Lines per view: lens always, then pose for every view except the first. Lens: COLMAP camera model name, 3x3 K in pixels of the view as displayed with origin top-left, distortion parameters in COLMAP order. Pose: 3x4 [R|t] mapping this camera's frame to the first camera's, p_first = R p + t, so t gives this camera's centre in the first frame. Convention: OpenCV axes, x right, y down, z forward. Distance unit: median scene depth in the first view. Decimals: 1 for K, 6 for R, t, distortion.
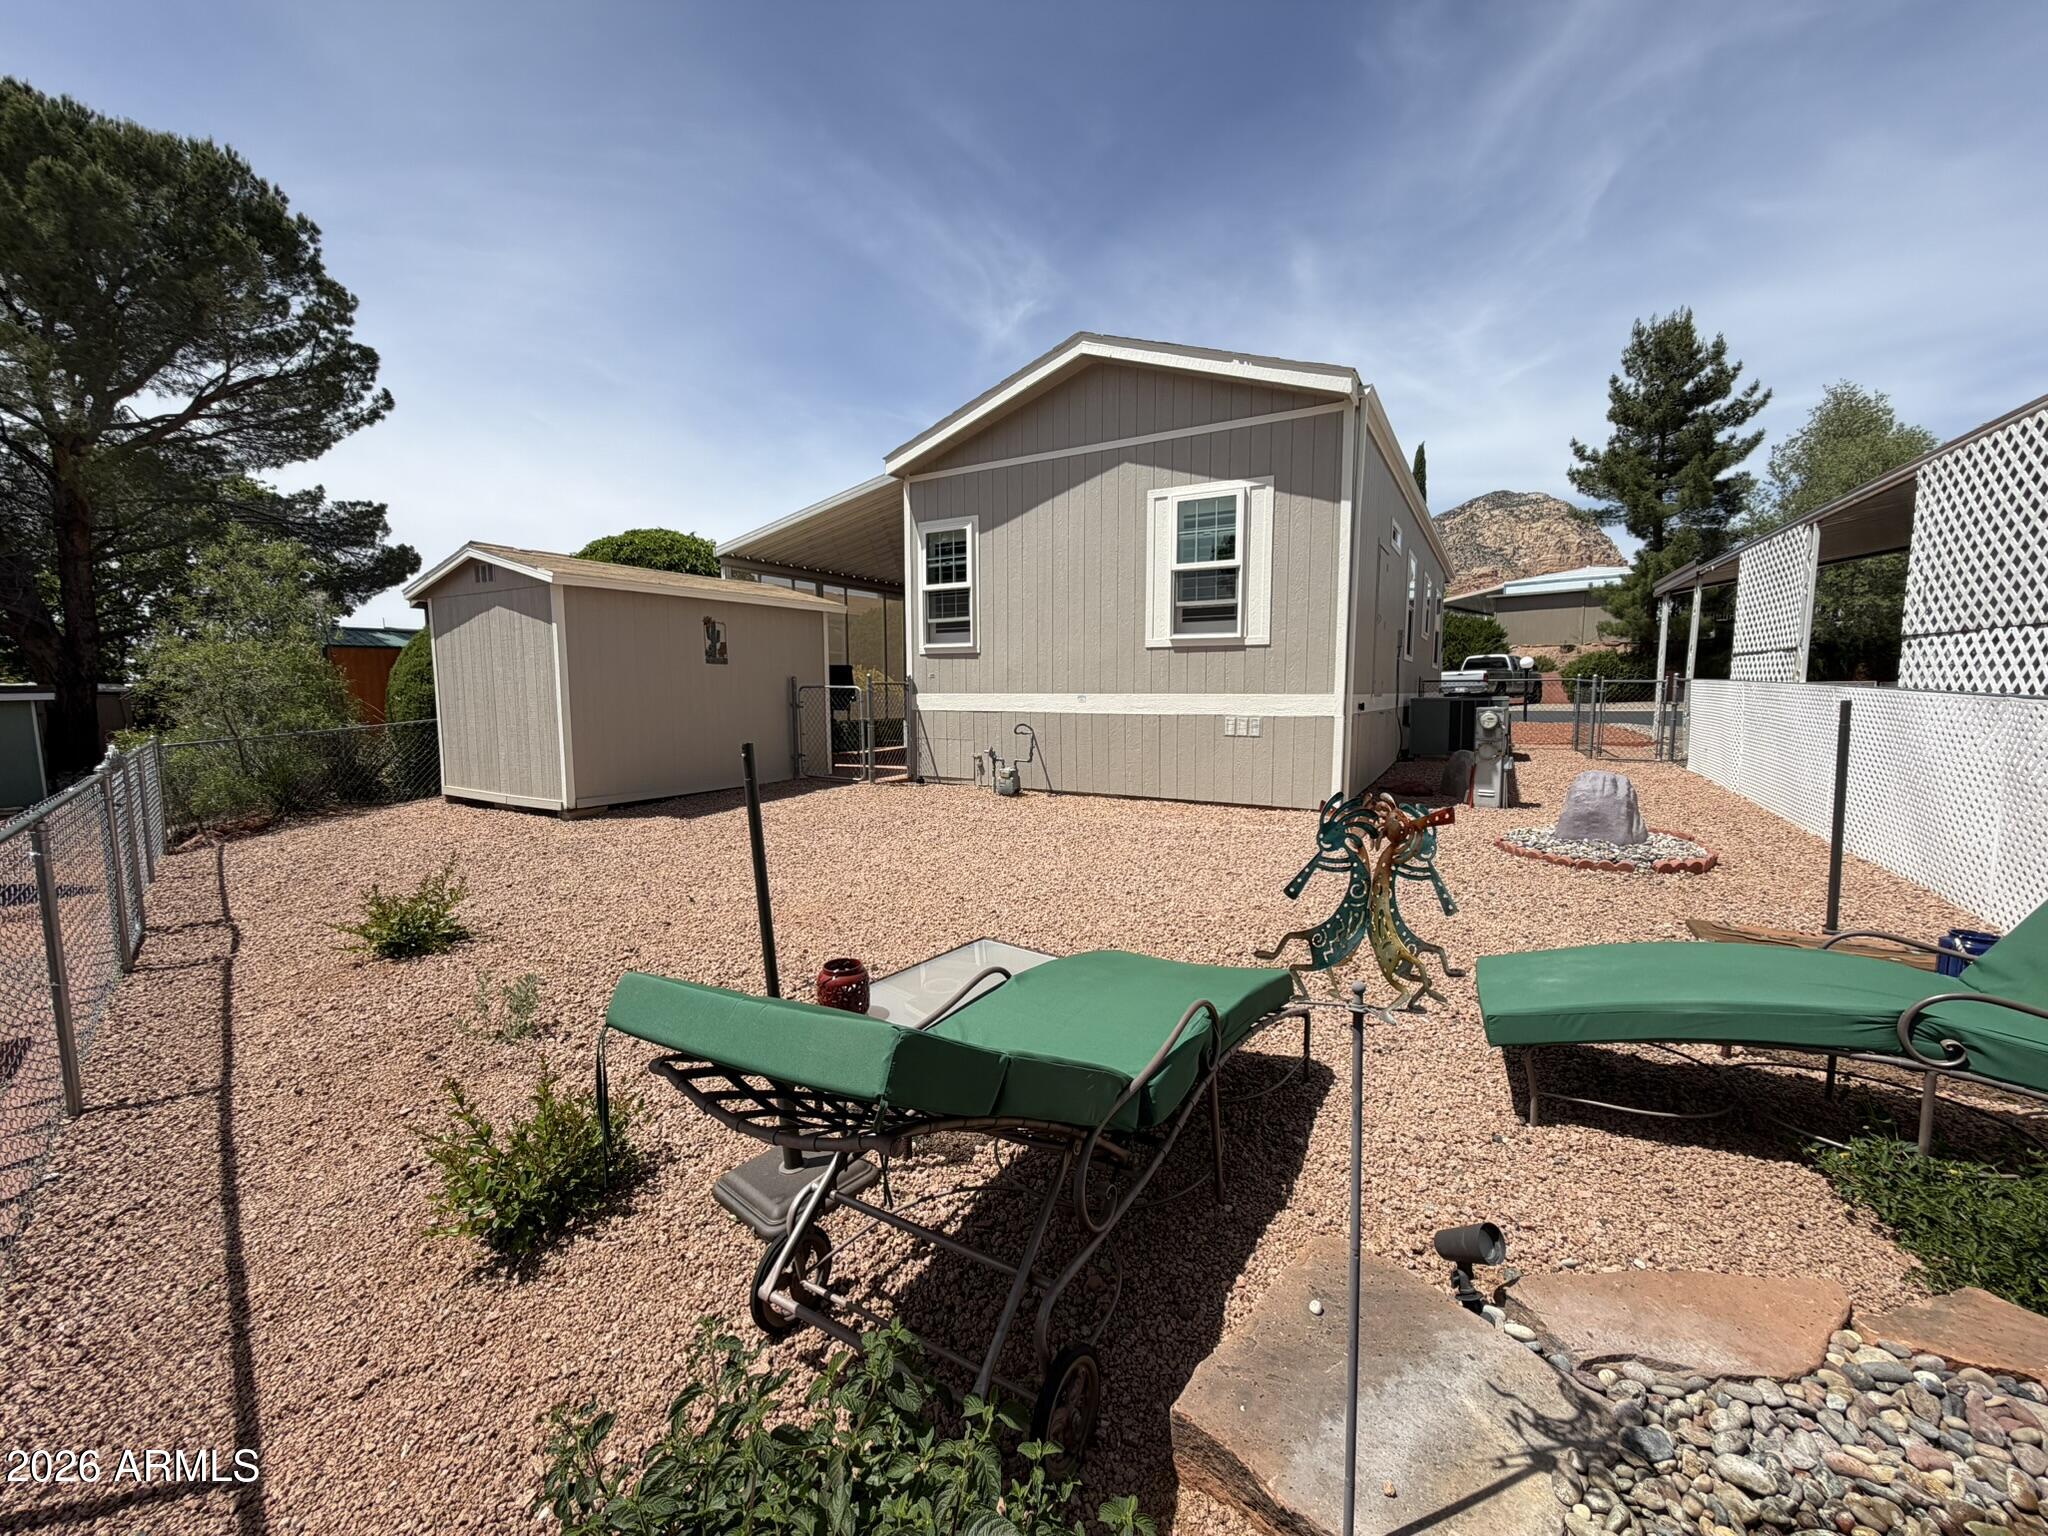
lens RADIAL K [[815.5, 0, 1014.7], [0, 815.5, 768.1], [0, 0, 1]] dist [0.000978, 0.000324]
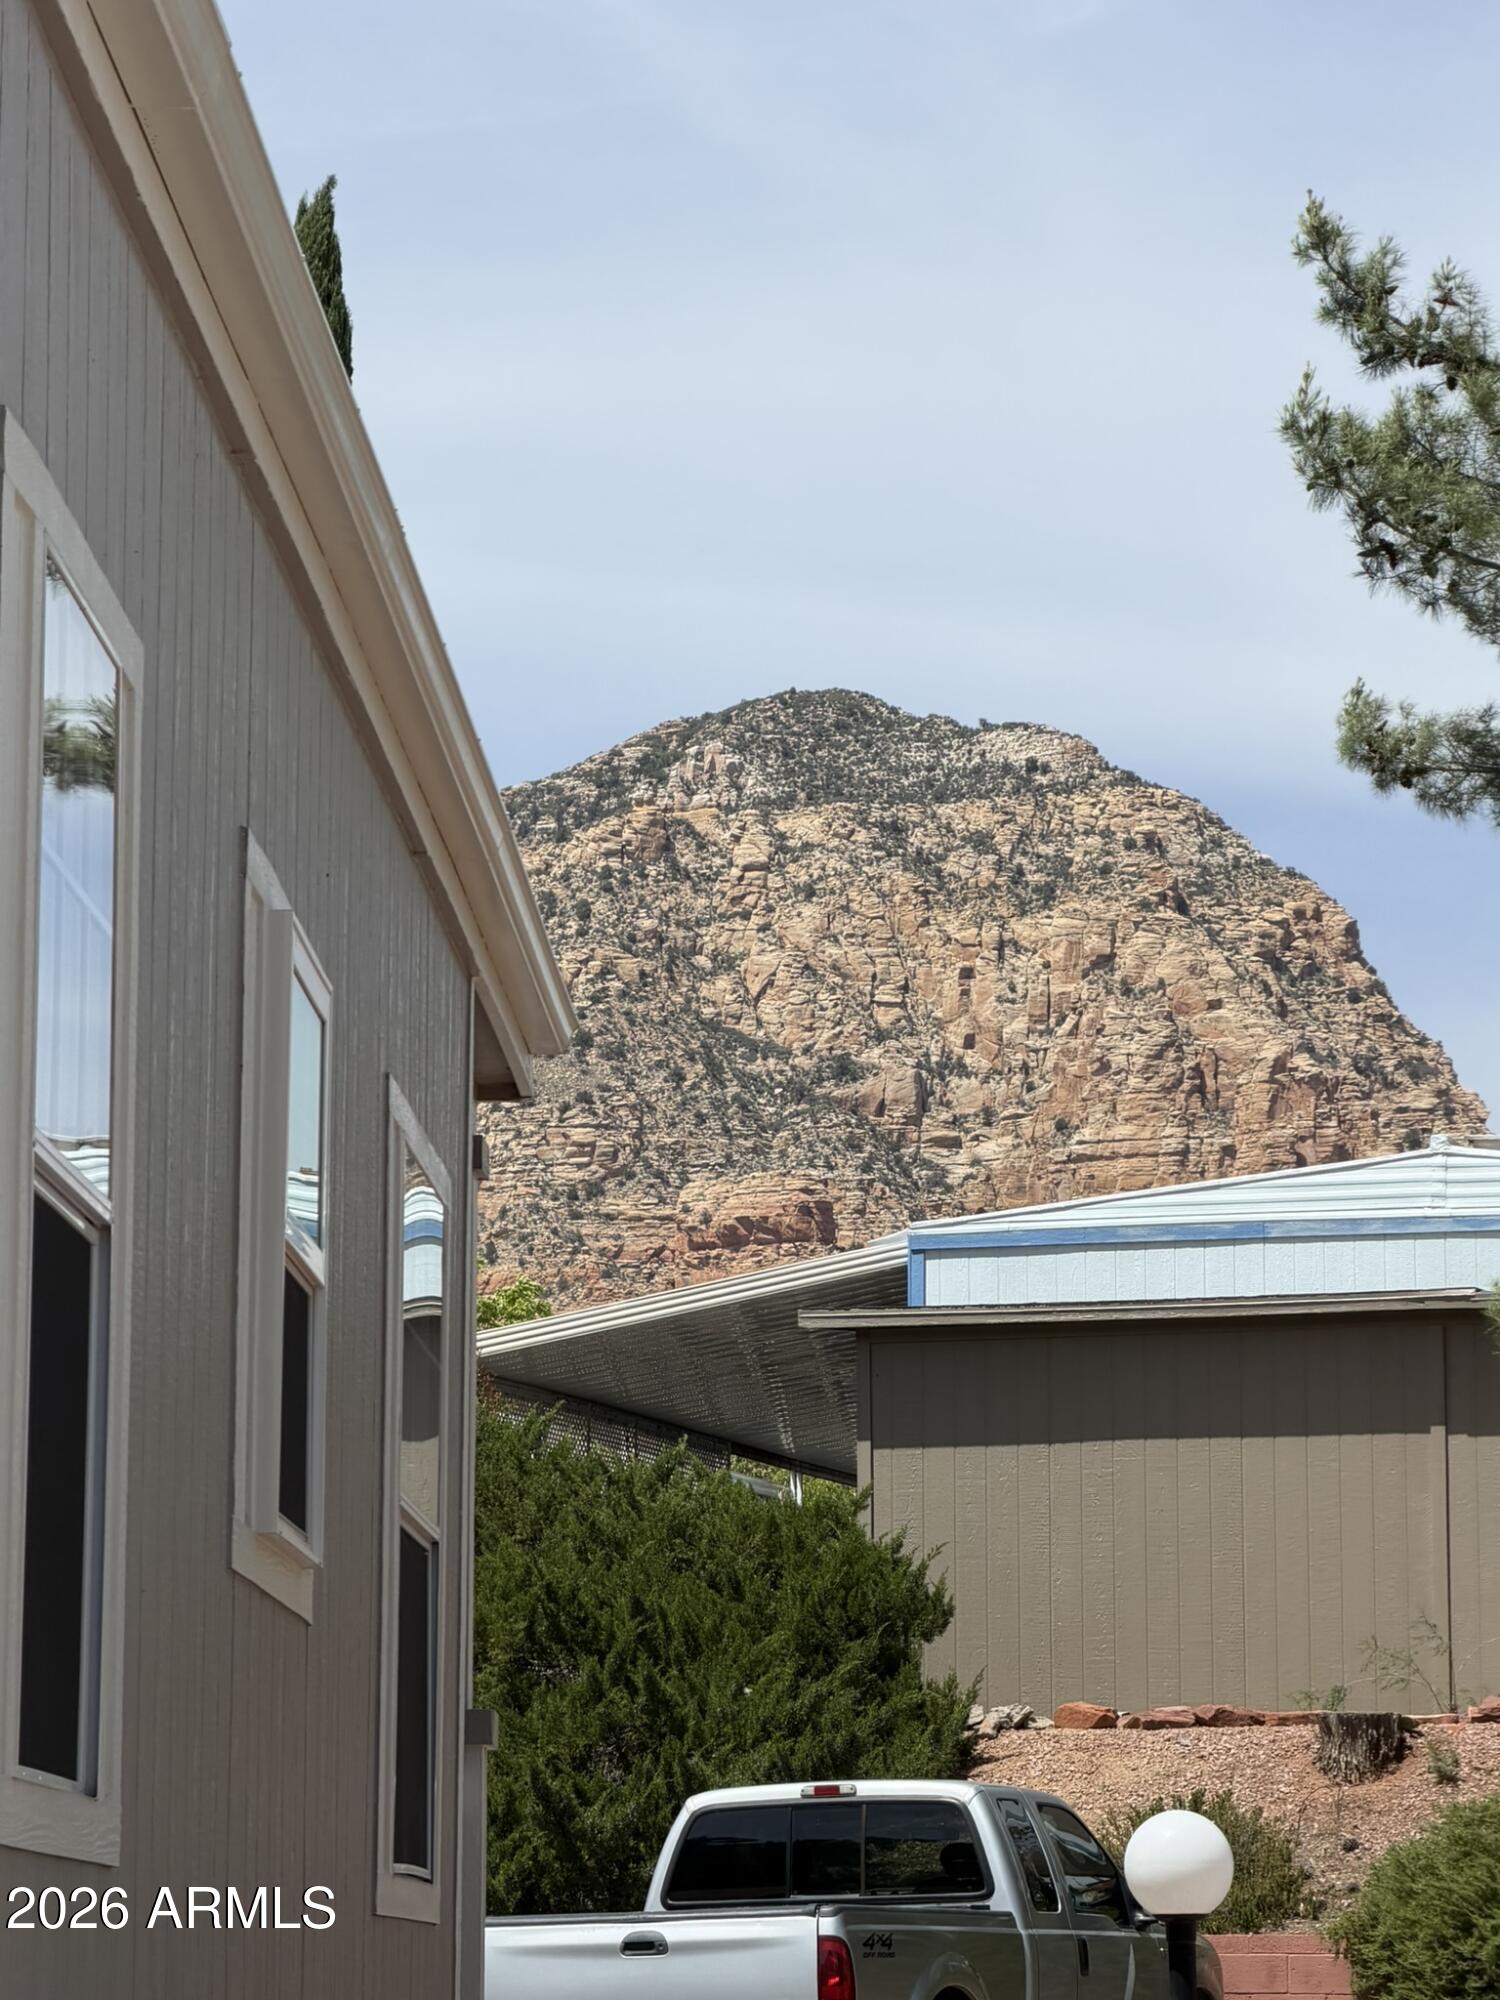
lens RADIAL K [[6337.5, 0, 750.0], [0, 6337.5, 1000.0], [0, 0, 1]] dist [0.094361, 1.337724]
pose [[0.870415, 0.080815, 0.485641, 0.076020], [0.042815, 0.970272, -0.238199, -0.020049], [-0.490454, 0.228125, 0.841079, 0.139109]]
